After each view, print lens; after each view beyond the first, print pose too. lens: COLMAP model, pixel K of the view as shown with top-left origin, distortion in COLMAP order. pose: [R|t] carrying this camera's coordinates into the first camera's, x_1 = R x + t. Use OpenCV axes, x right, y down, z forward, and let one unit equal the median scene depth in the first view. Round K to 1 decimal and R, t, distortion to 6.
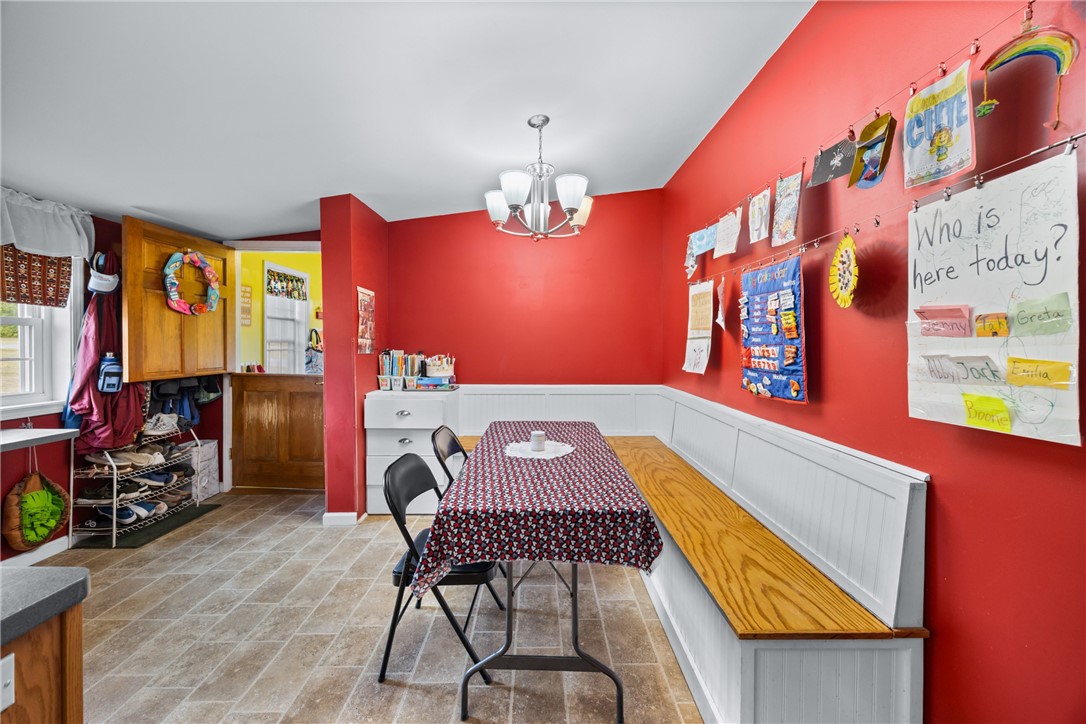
lens RADIAL K [[423.8, 0, 543.7], [0, 423.8, 351.8], [0, 0, 1]] dist [-0.001320, -0.000240]
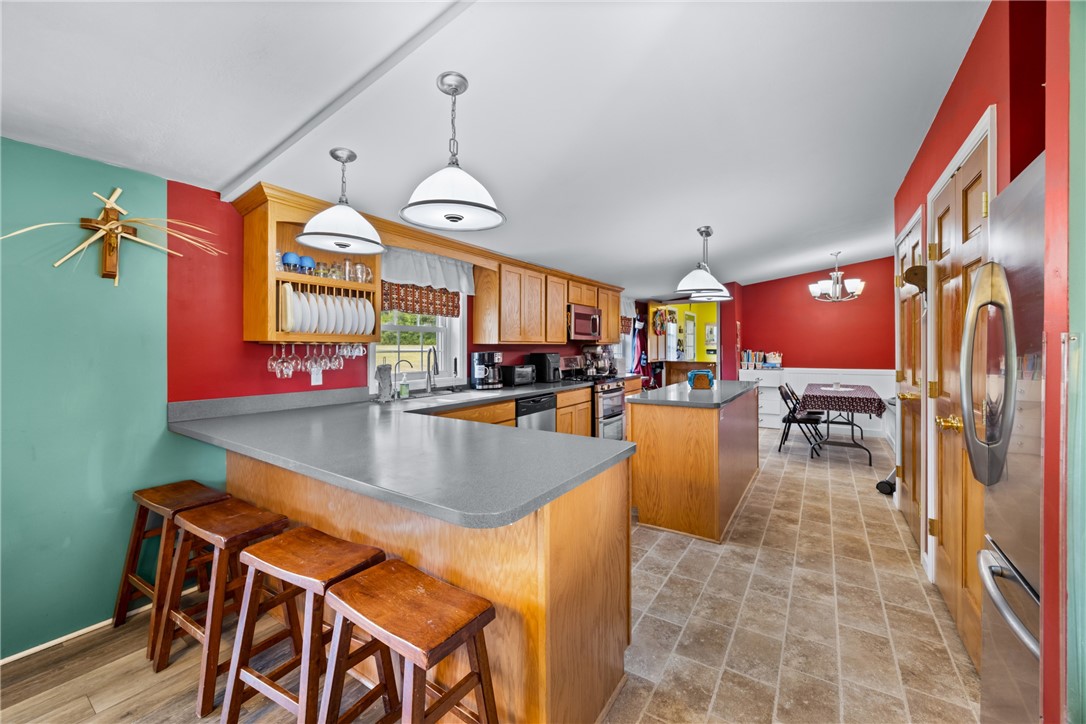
lens RADIAL K [[423.8, 0, 544.2], [0, 423.8, 352.2], [0, 0, 1]] dist [-0.001320, -0.000240]
pose [[0.828711, -0.004545, -0.559658, -0.030463], [0.001586, 0.999982, -0.005772, 0.019924], [0.559674, 0.003896, 0.828704, -1.391960]]
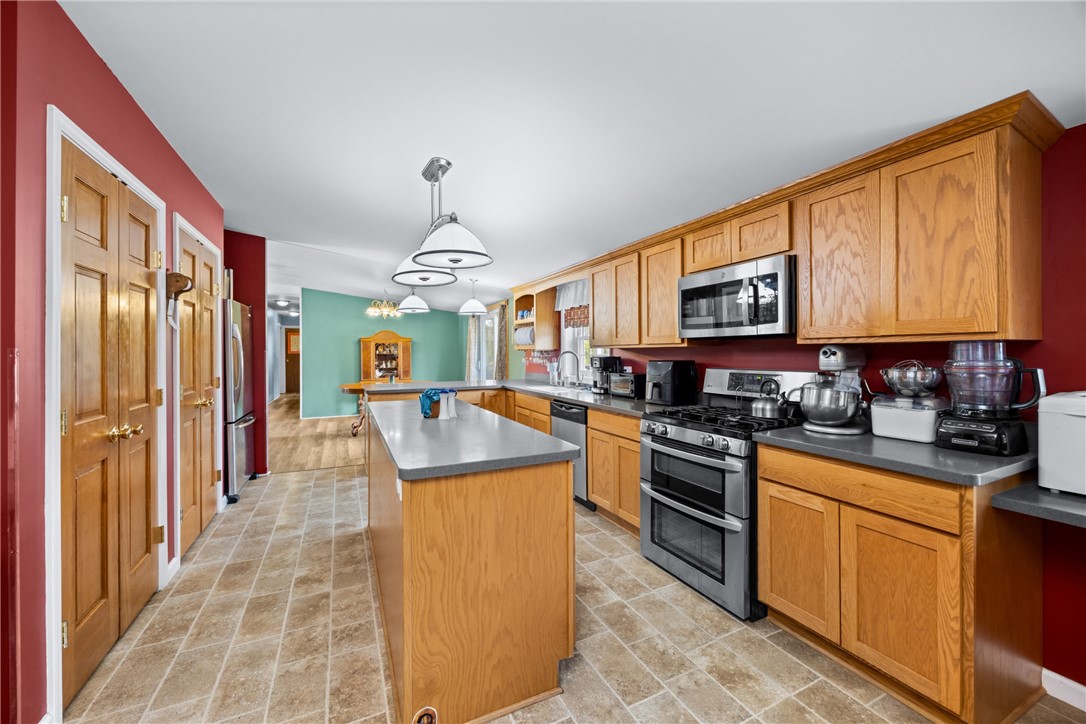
lens RADIAL K [[423.8, 0, 544.1], [0, 423.8, 353.6], [0, 0, 1]] dist [-0.001320, -0.000240]
pose [[-0.906044, -0.003151, -0.423171, -0.232869], [-0.009559, 0.999870, 0.013022, -0.022891], [0.423075, 0.015844, -0.905956, 1.408467]]
